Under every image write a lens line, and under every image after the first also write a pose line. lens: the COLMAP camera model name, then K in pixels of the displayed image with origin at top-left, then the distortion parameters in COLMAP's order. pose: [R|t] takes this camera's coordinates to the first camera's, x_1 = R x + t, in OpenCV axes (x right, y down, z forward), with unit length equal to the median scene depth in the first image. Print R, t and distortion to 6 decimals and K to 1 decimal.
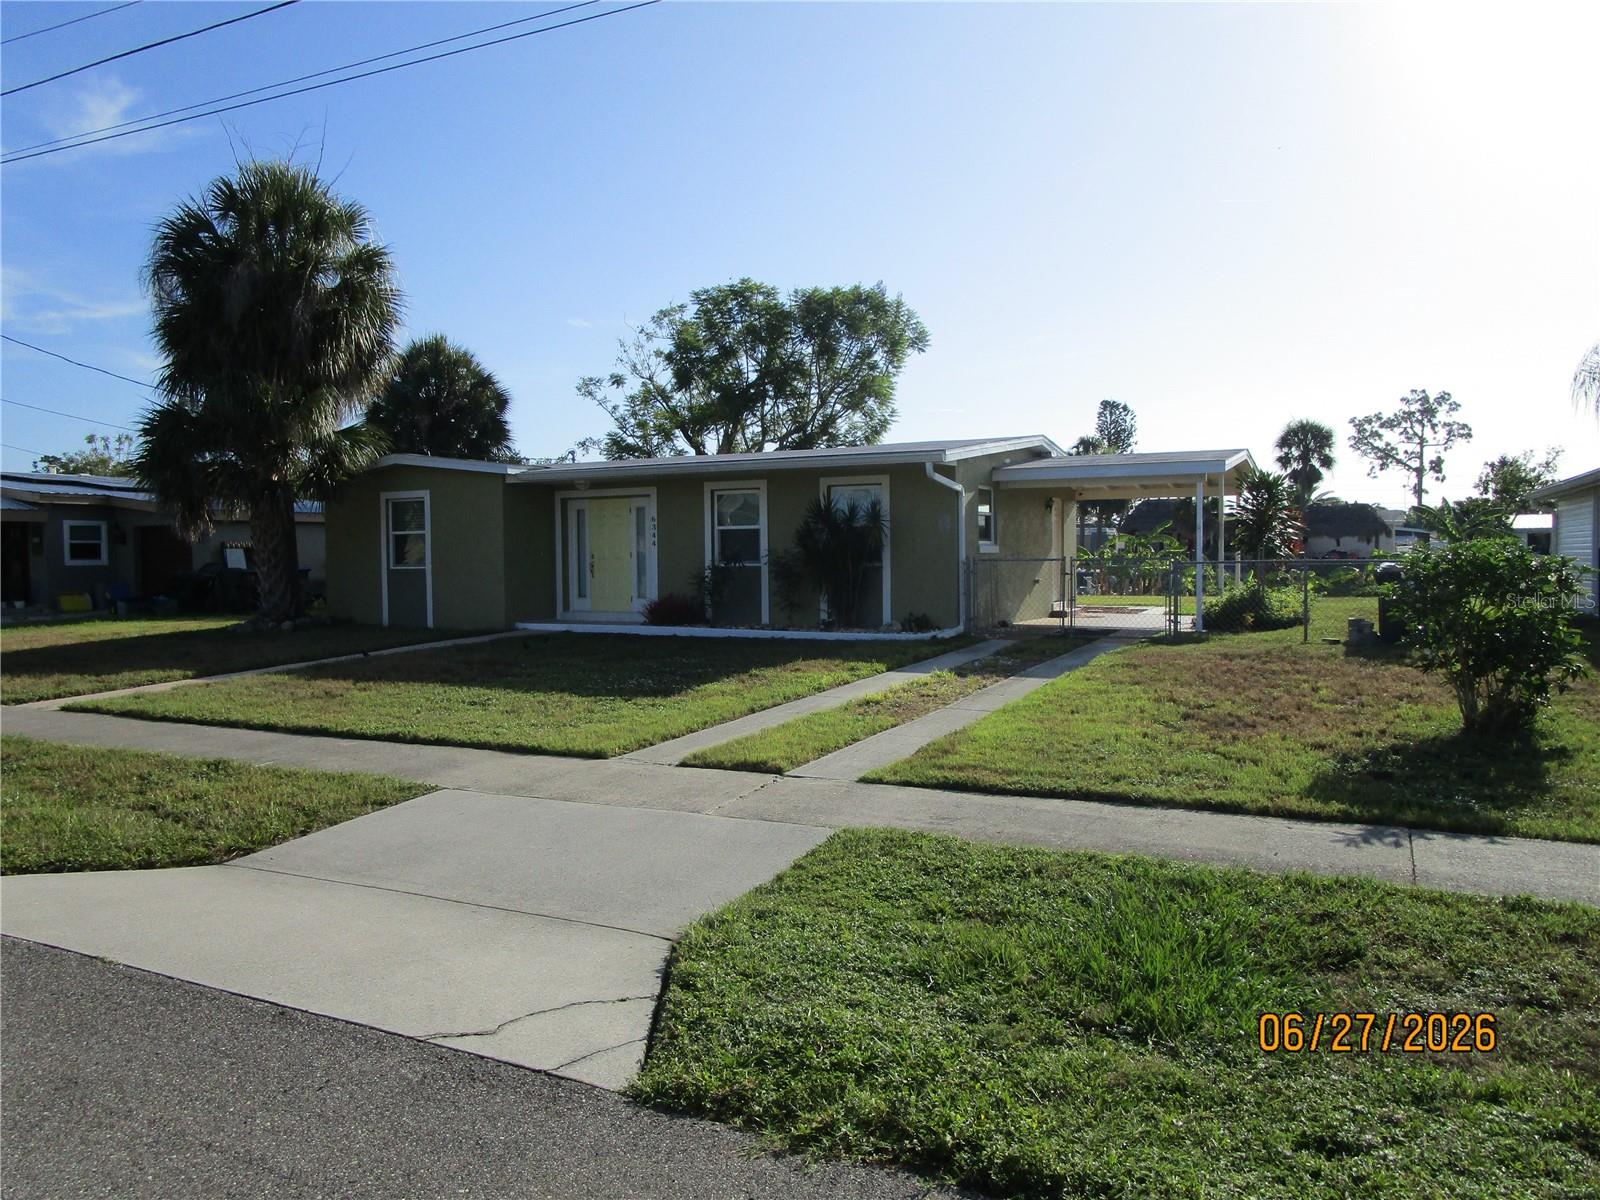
lens RADIAL K [[1145.7, 0, 797.5], [0, 1145.7, 600.2], [0, 0, 1]] dist [-0.023212, 0.005256]
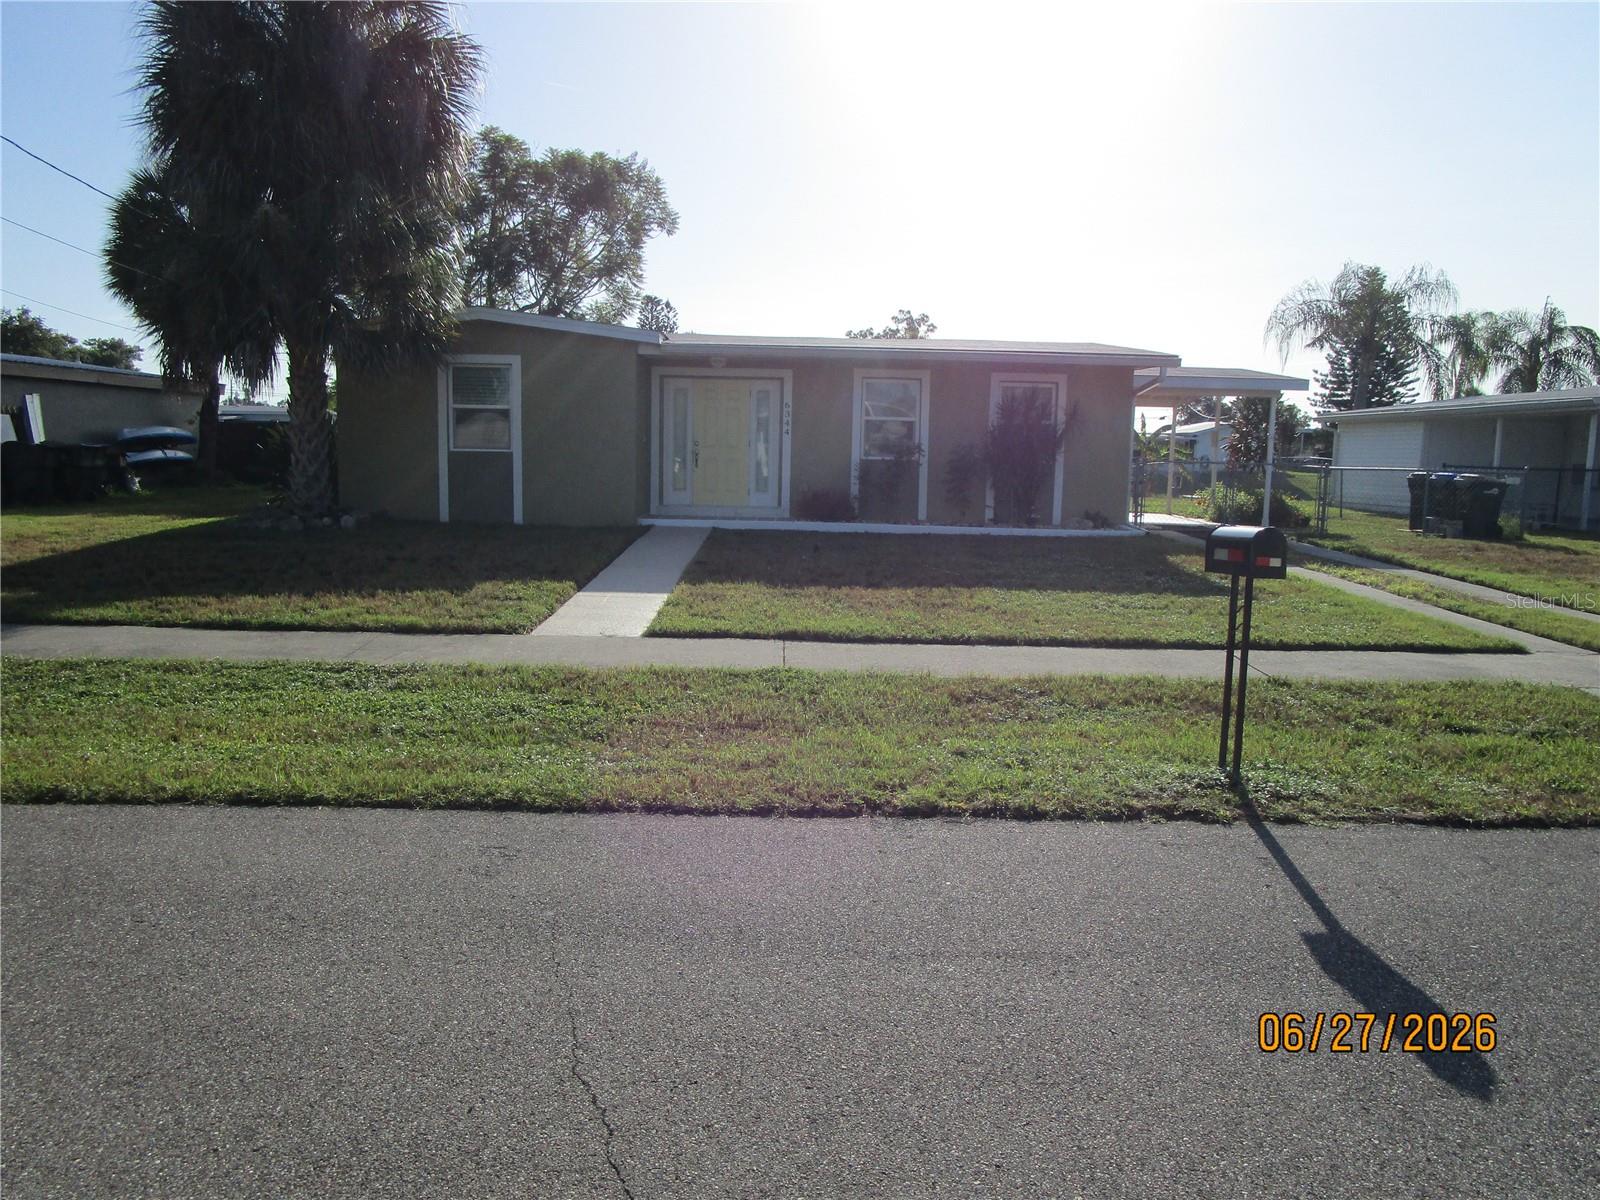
lens RADIAL K [[1145.7, 0, 800.1], [0, 1145.7, 600.6], [0, 0, 1]] dist [-0.023212, 0.005256]
pose [[0.881505, -0.031116, 0.471148, -0.532244], [-0.013197, 0.995813, 0.090458, 0.002225], [-0.471990, -0.085957, 0.877403, 0.166773]]
